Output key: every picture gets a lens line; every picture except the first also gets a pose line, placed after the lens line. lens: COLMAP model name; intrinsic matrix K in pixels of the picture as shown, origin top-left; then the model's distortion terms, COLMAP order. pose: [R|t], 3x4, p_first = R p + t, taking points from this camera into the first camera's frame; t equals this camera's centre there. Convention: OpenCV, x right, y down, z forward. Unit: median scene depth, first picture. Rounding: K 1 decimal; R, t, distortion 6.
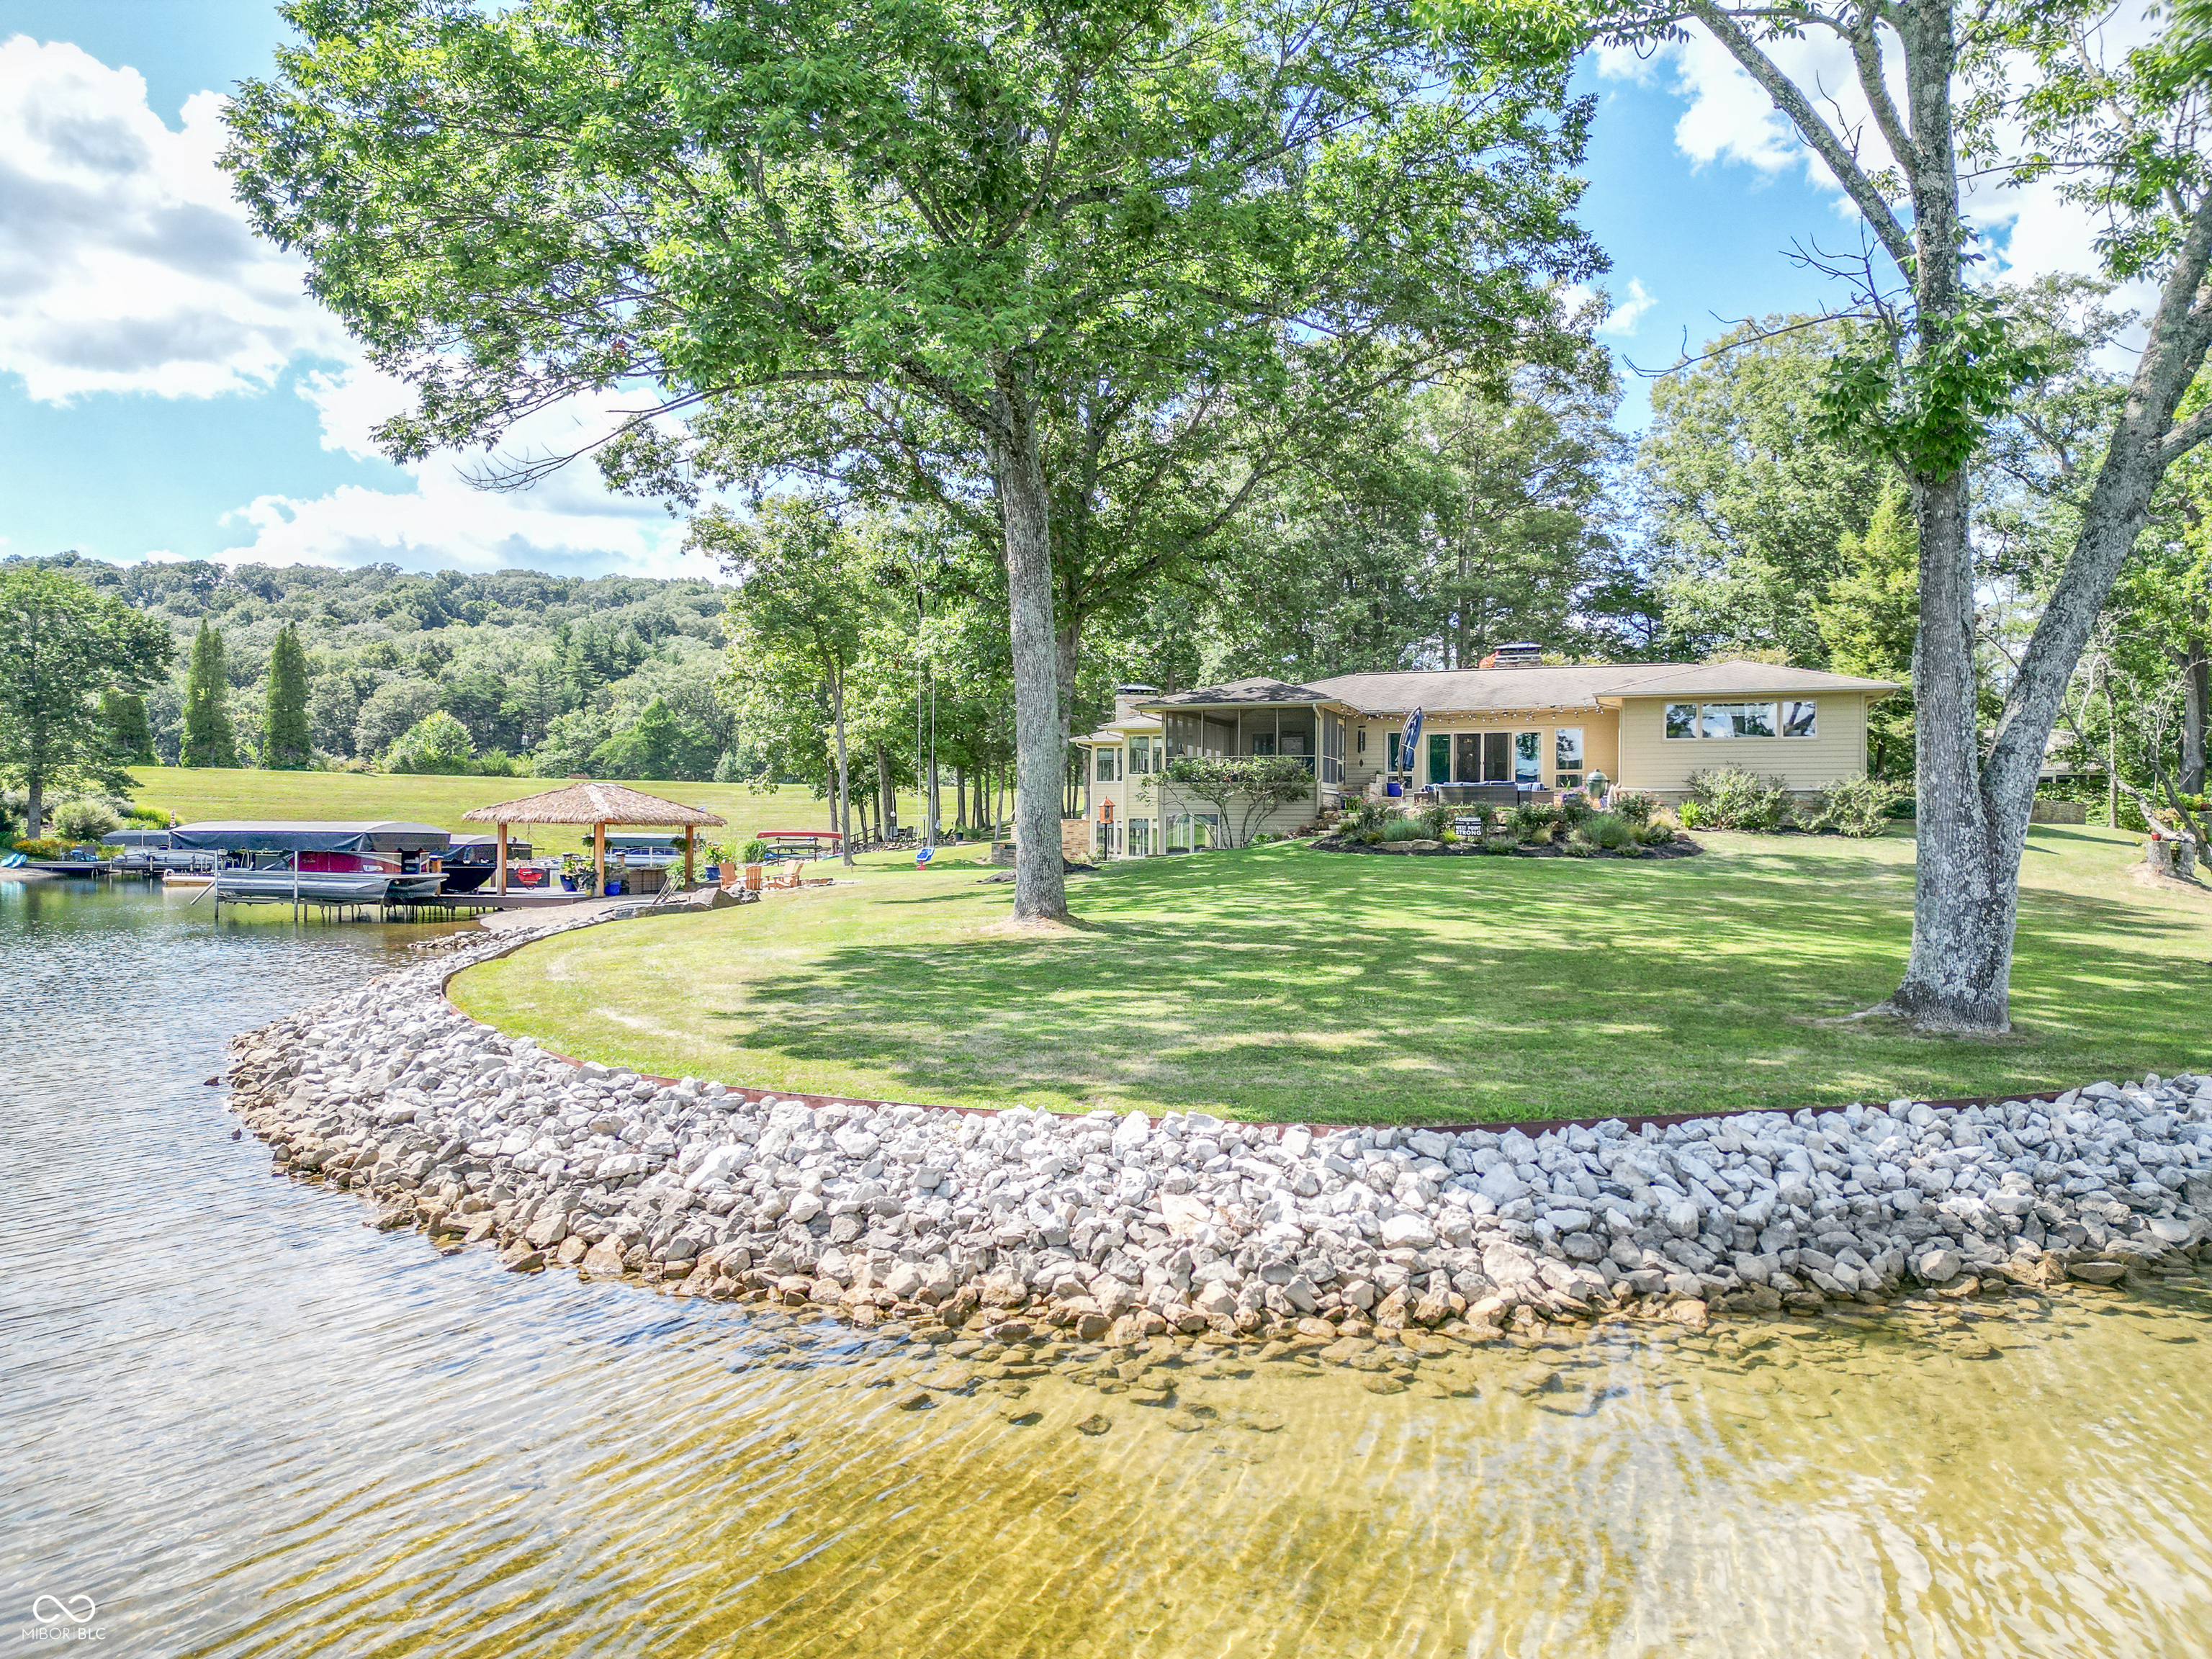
lens RADIAL K [[1587.2, 0, 1106.0], [0, 1587.2, 829.5], [0, 0, 1]] dist [0.020801, -0.002039]
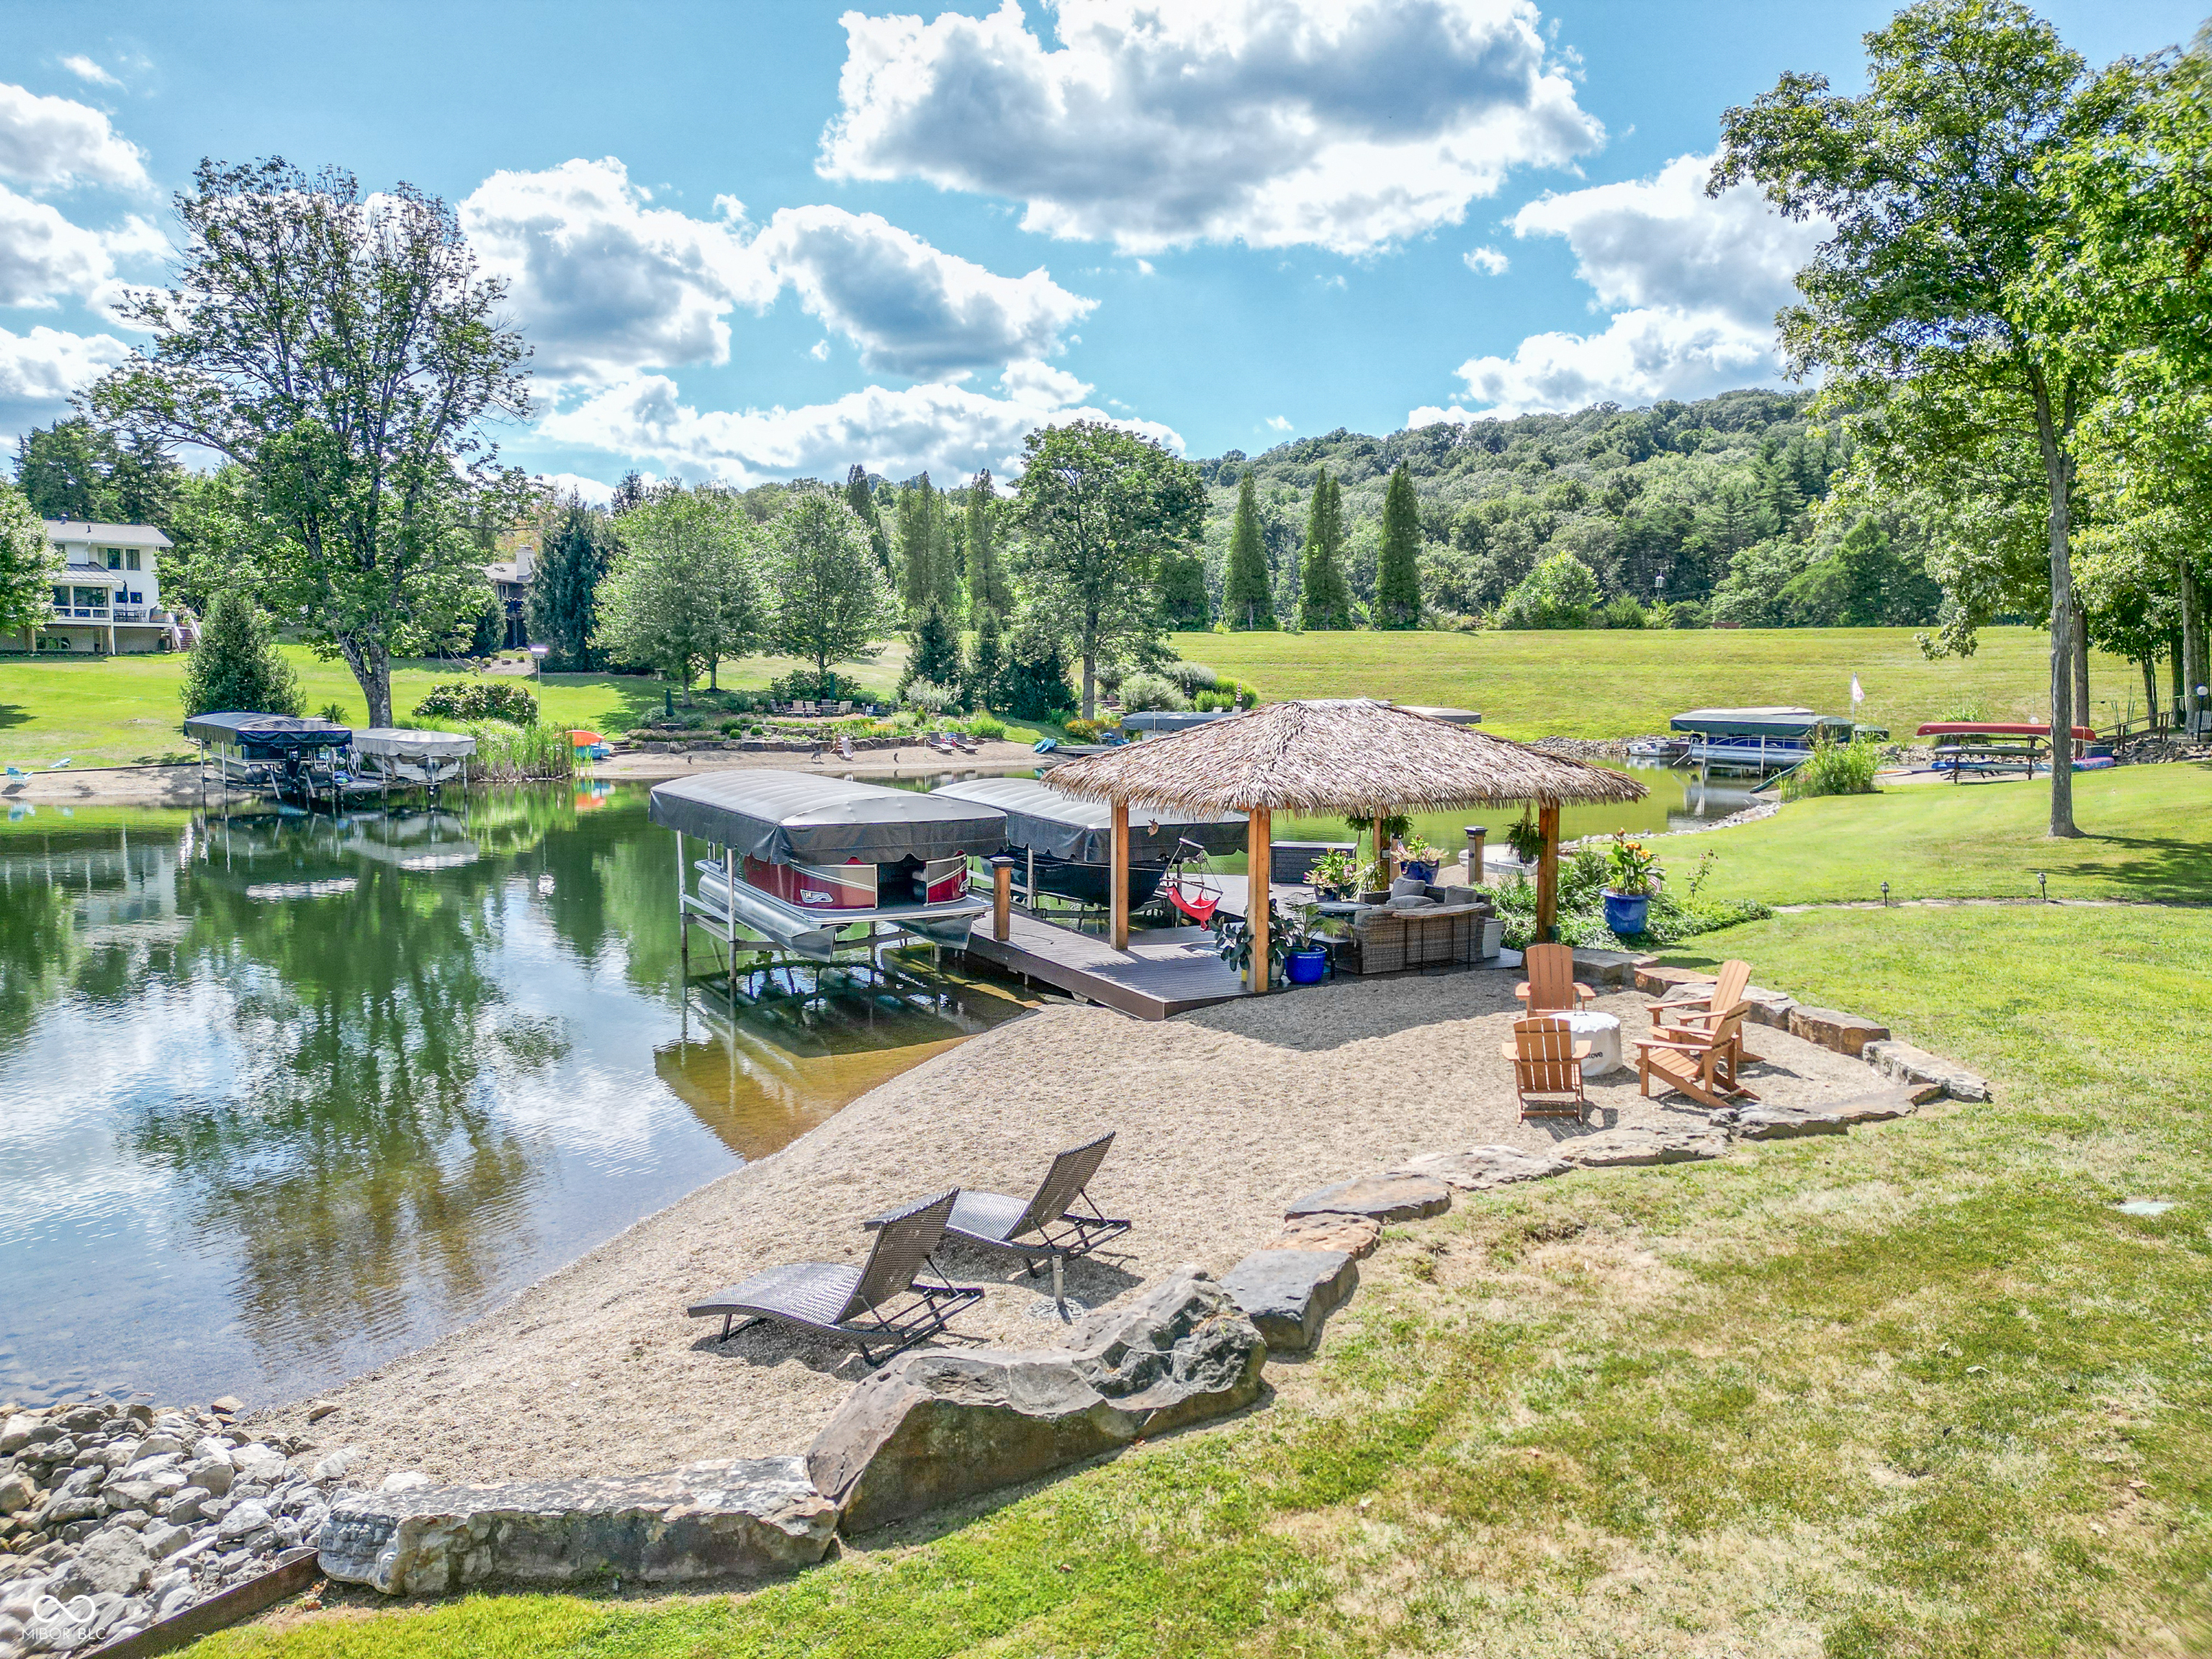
lens RADIAL K [[1587.2, 0, 1106.0], [0, 1587.2, 829.5], [0, 0, 1]] dist [0.020801, -0.002039]
pose [[0.737188, 0.054142, -0.673515, -0.017089], [0.013320, 0.995426, 0.094598, -0.007732], [0.675556, -0.078708, 0.733096, 0.144464]]
